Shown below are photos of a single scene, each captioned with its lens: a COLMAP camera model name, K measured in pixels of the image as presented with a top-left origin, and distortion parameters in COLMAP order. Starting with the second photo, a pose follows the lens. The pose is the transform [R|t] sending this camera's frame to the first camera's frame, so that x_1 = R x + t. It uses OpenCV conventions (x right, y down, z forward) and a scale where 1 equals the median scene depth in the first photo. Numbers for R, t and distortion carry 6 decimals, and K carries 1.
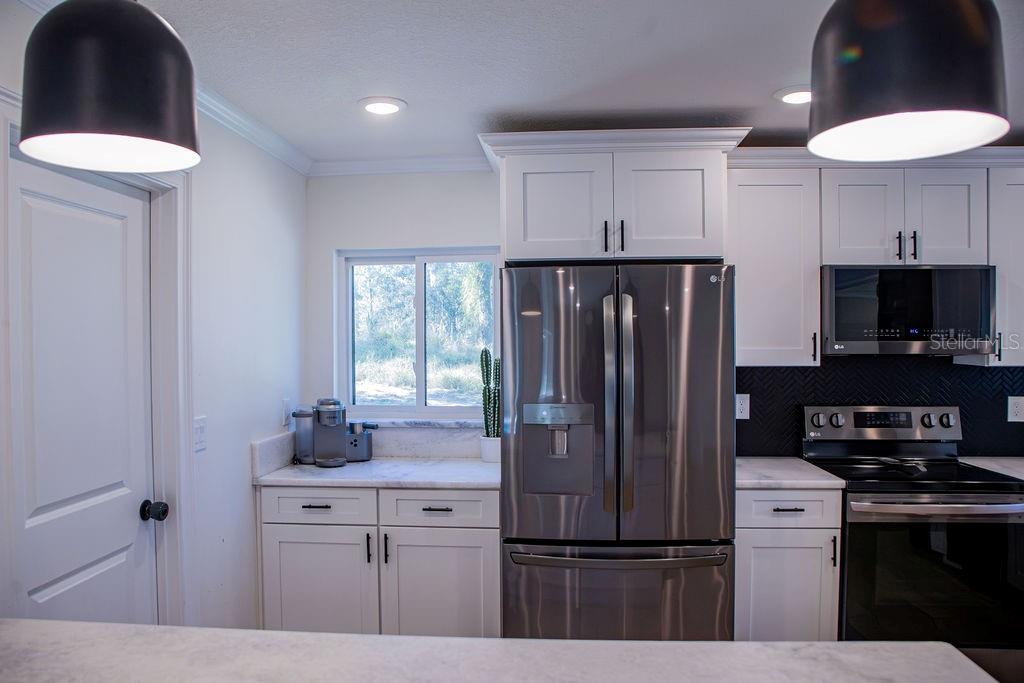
lens RADIAL K [[710.8, 0, 508.0], [0, 710.8, 347.9], [0, 0, 1]] dist [-0.120384, 0.071537]
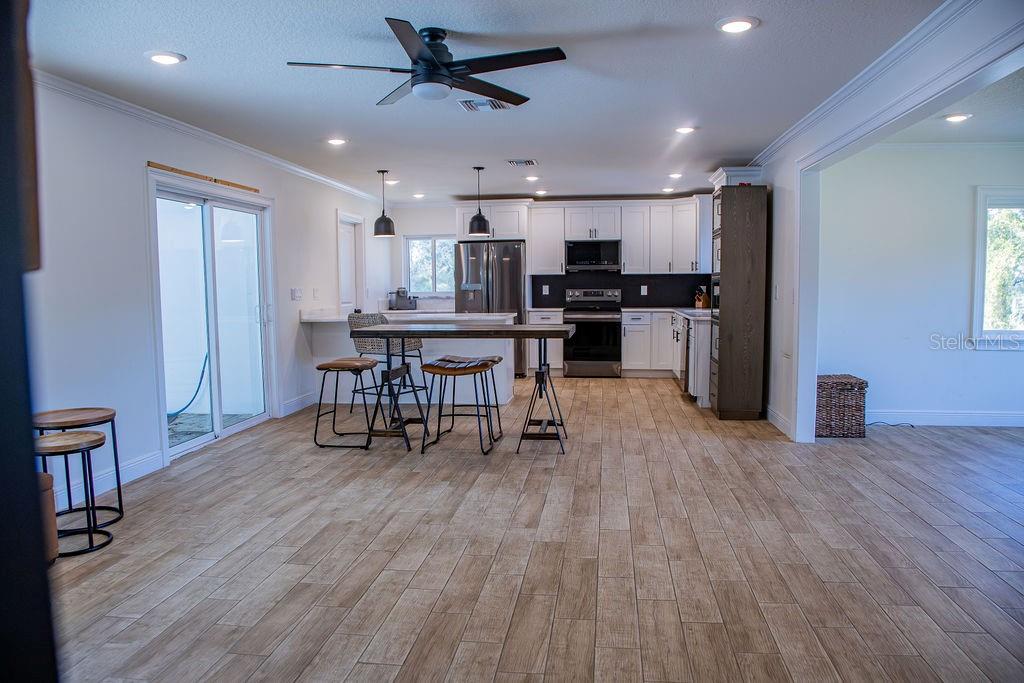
lens RADIAL K [[727.7, 0, 511.6], [0, 727.7, 354.7], [0, 0, 1]] dist [-0.124734, 0.065620]
pose [[0.998940, -0.000567, -0.046035, 0.369783], [0.004175, 0.996920, 0.078310, 0.127304], [0.045849, -0.078419, 0.995866, -2.173747]]
